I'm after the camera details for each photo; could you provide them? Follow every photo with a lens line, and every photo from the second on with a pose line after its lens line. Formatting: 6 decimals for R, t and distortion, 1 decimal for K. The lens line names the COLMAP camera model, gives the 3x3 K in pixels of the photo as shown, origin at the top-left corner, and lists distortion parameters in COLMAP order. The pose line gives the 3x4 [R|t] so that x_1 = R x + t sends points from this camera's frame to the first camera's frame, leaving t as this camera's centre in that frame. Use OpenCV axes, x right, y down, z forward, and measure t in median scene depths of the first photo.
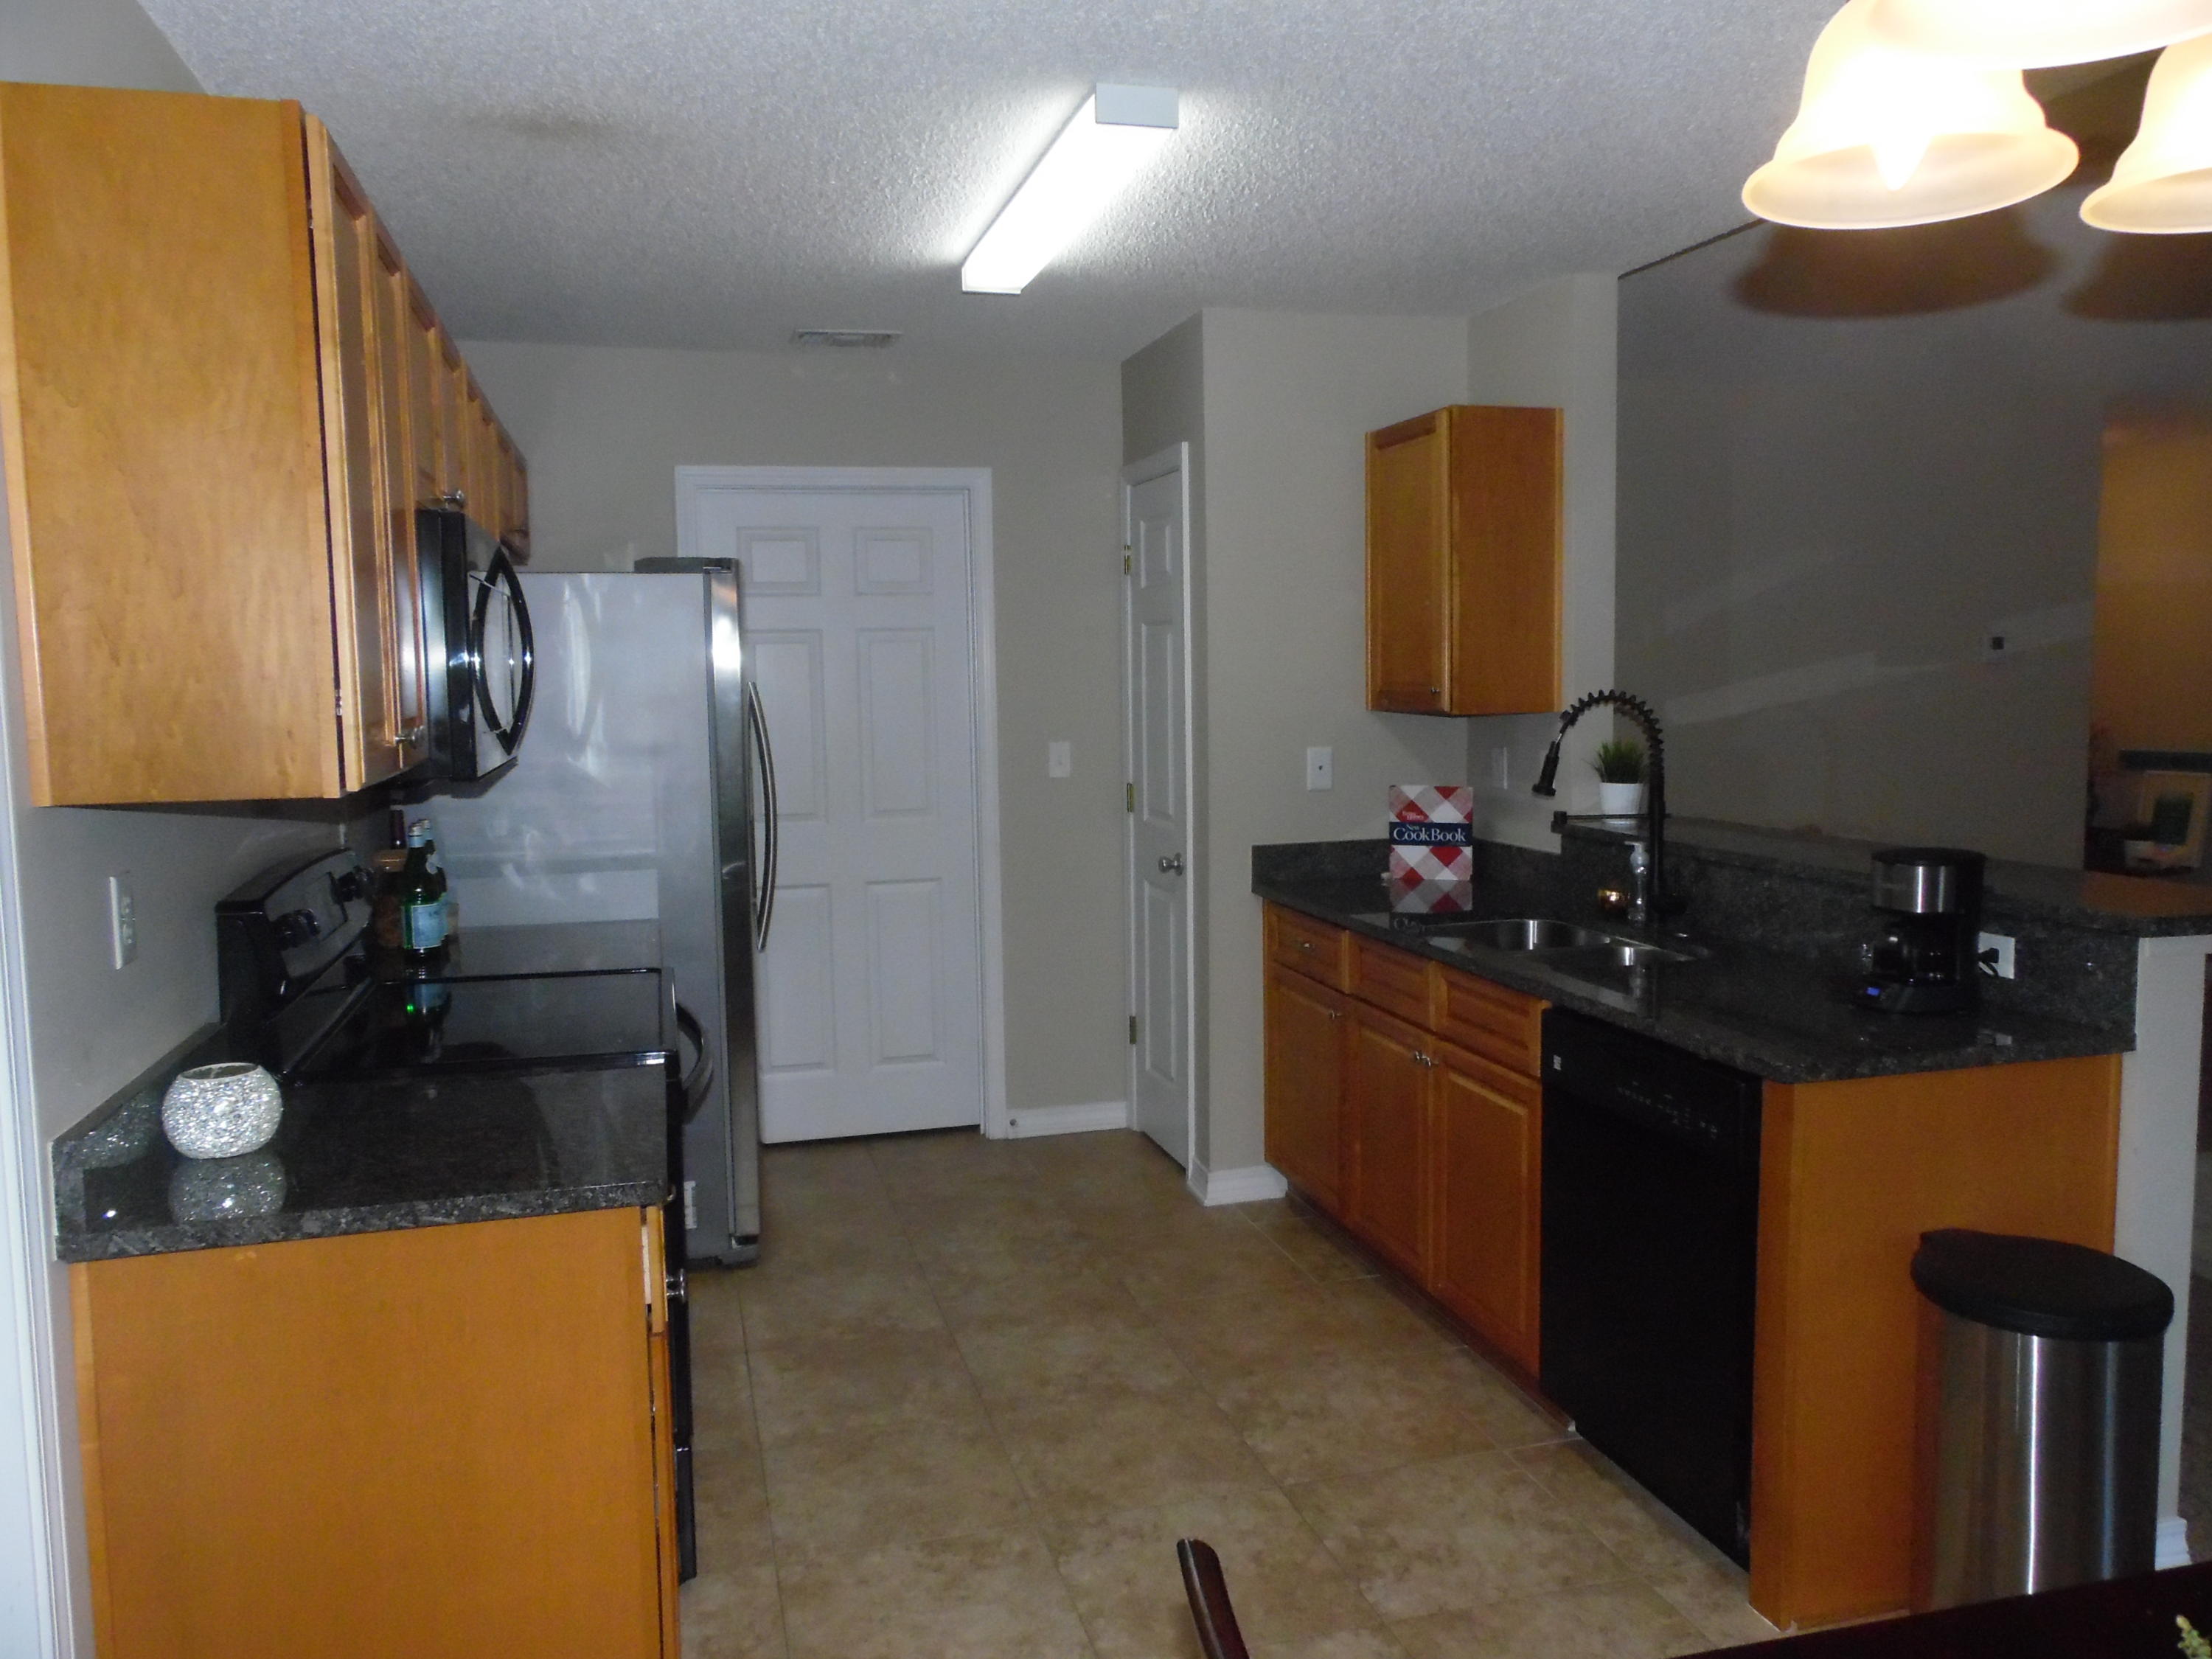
lens RADIAL K [[1641.3, 0, 1108.9], [0, 1641.3, 819.8], [0, 0, 1]] dist [-0.021246, 0.050579]
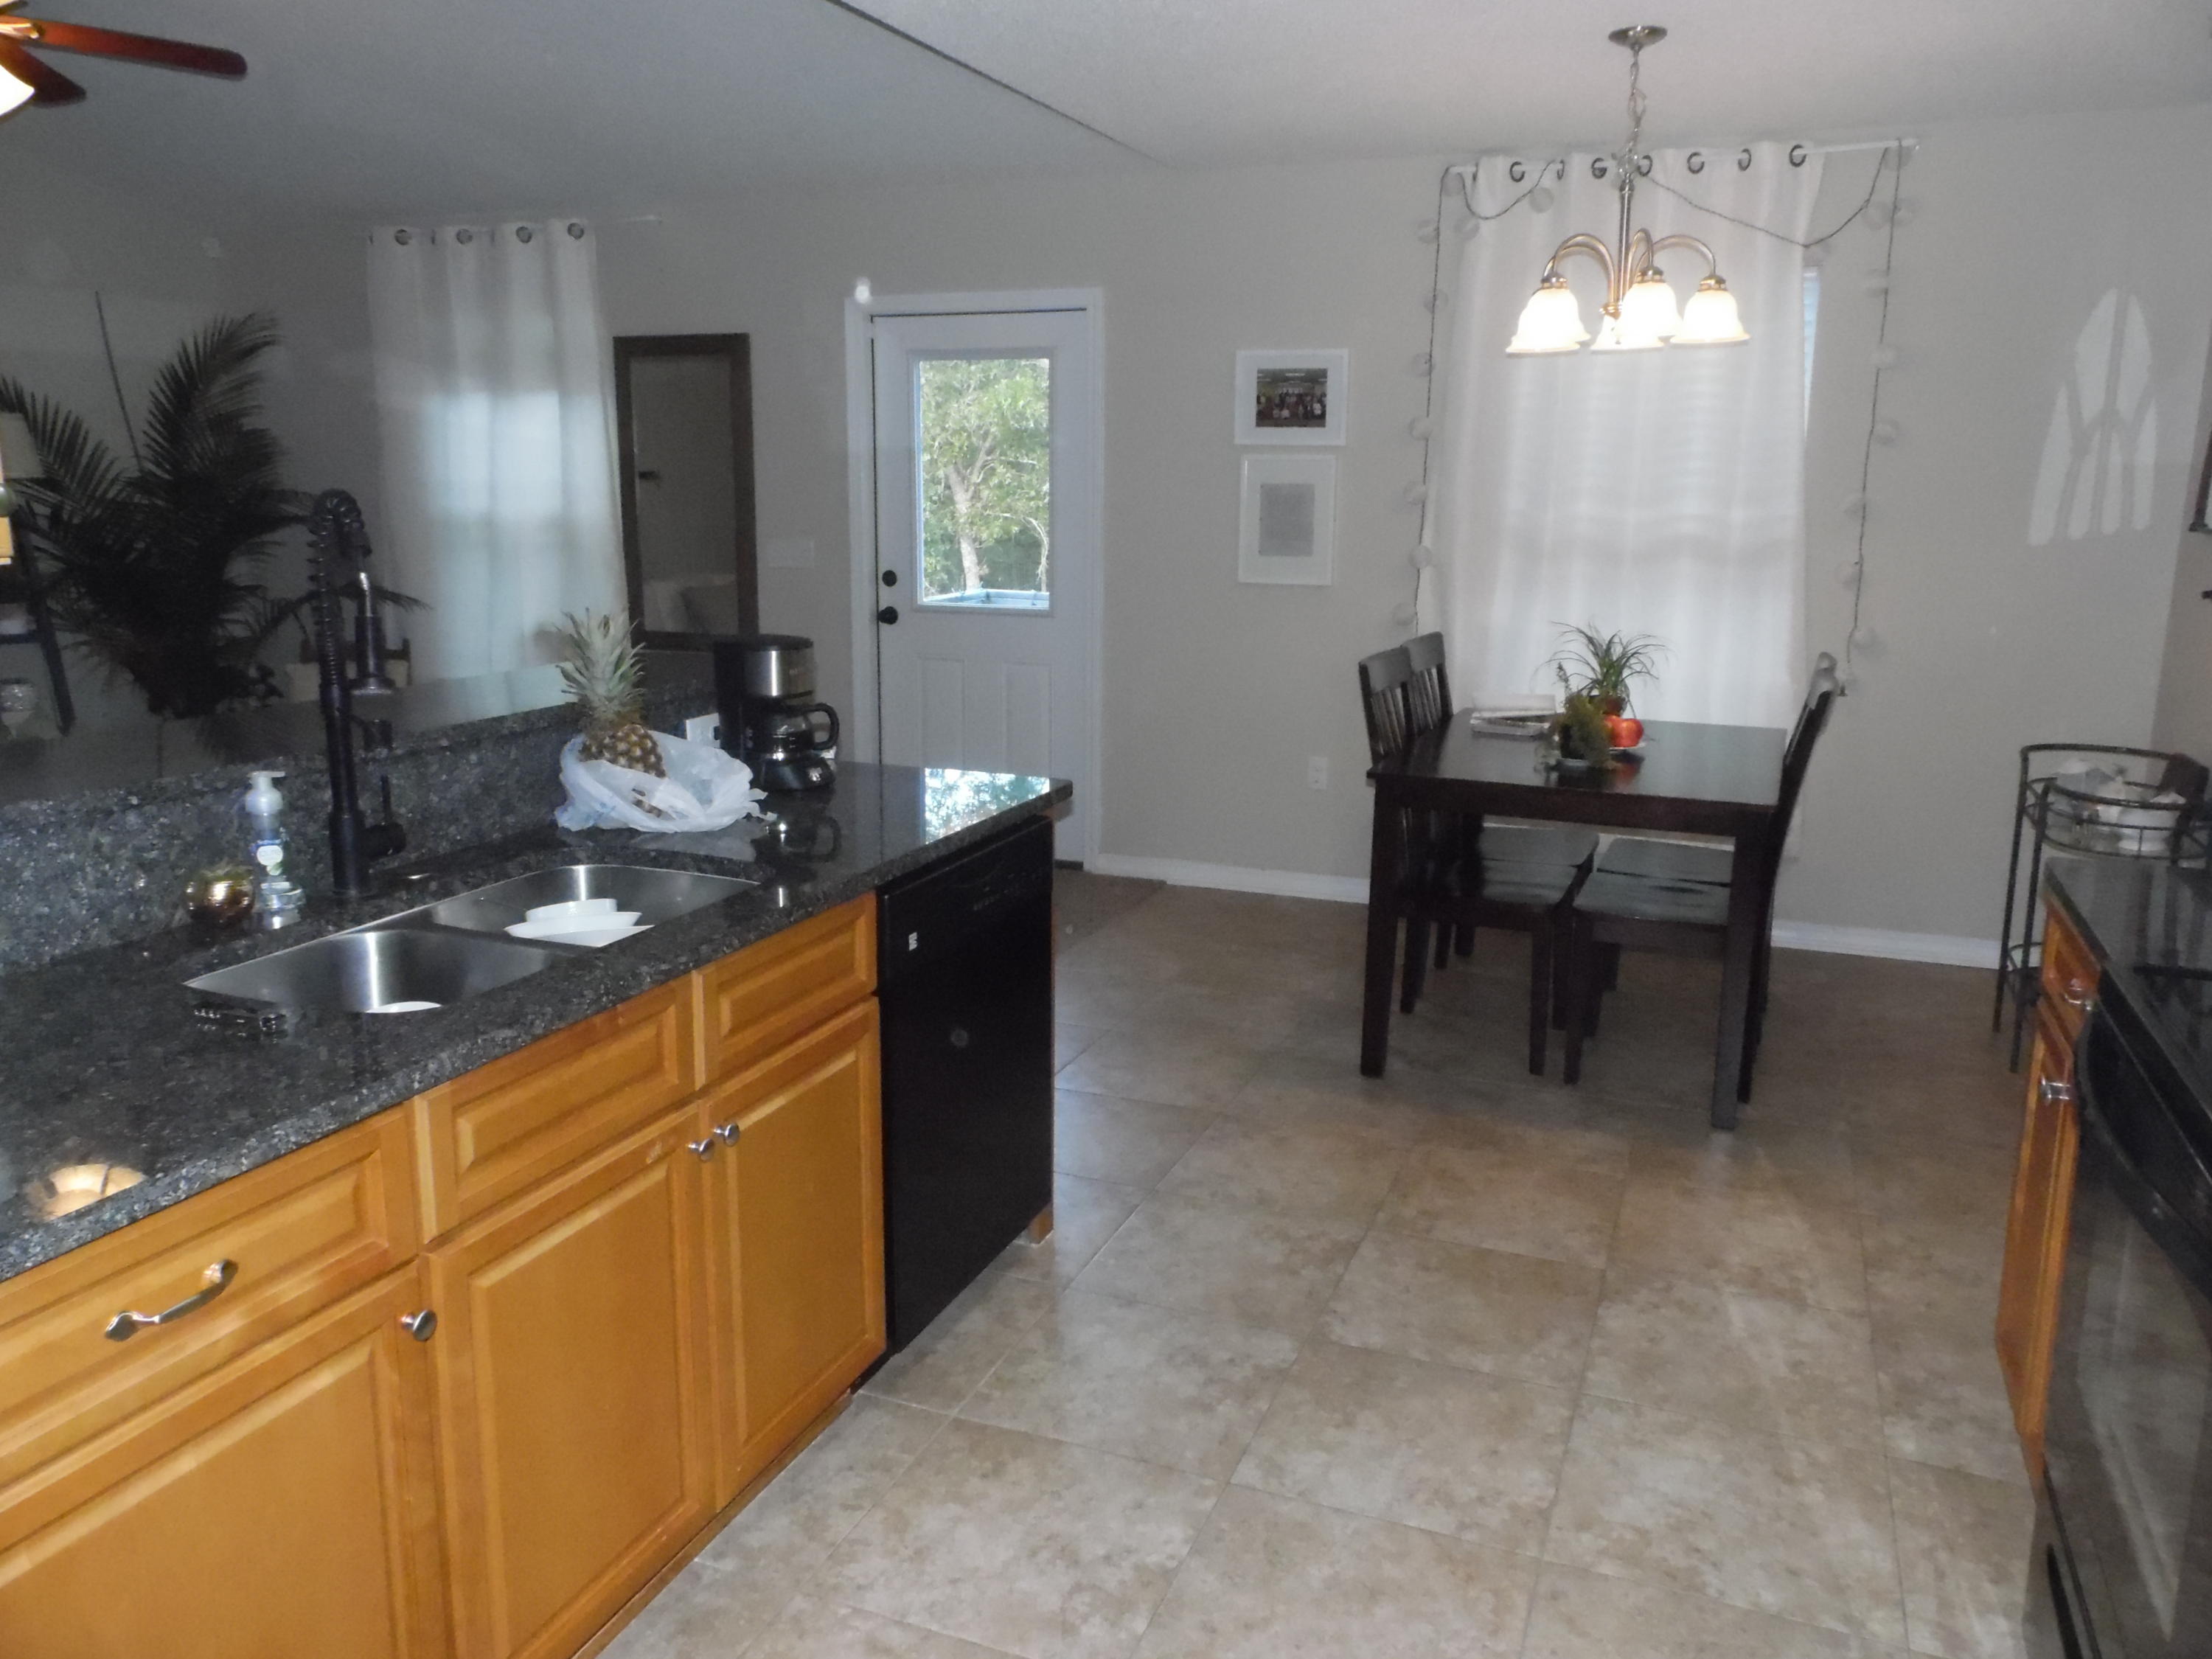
lens RADIAL K [[1641.3, 0, 1108.9], [0, 1641.3, 819.8], [0, 0, 1]] dist [-0.021246, 0.050579]
pose [[-0.796881, -0.110296, 0.593983, -0.292696], [0.060830, 0.963548, 0.260529, -0.121126], [-0.601067, 0.243742, -0.761123, 1.570458]]
